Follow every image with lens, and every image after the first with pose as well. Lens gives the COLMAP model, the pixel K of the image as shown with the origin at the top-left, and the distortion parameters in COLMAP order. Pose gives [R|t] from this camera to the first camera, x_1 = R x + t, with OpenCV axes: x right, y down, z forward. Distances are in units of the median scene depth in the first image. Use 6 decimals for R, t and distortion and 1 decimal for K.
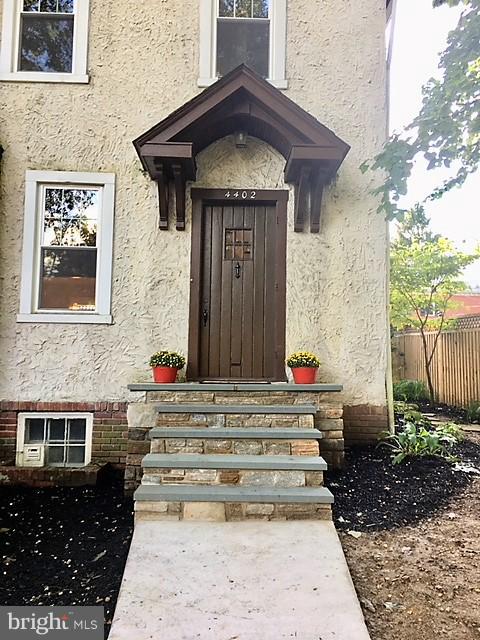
lens RADIAL K [[538.6, 0, 241.4], [0, 538.6, 323.5], [0, 0, 1]] dist [0.040111, -0.024673]
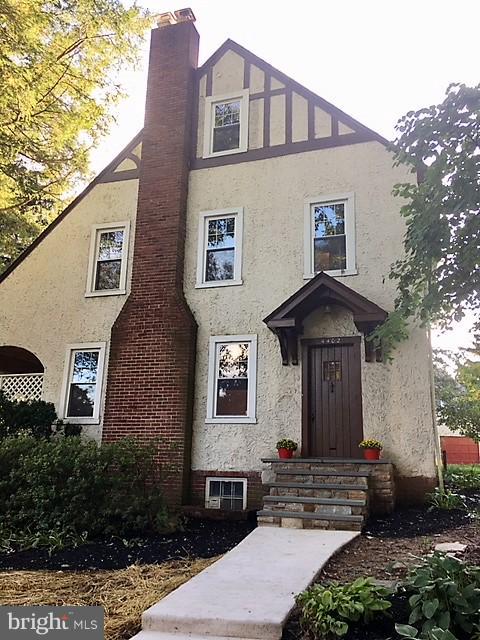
lens RADIAL K [[538.6, 0, 241.9], [0, 538.6, 319.0], [0, 0, 1]] dist [0.040111, -0.024673]
pose [[0.940722, -0.081795, -0.329169, 0.298057], [0.018157, 0.981239, -0.191939, 0.003358], [0.338693, 0.174584, 0.924558, -0.627167]]
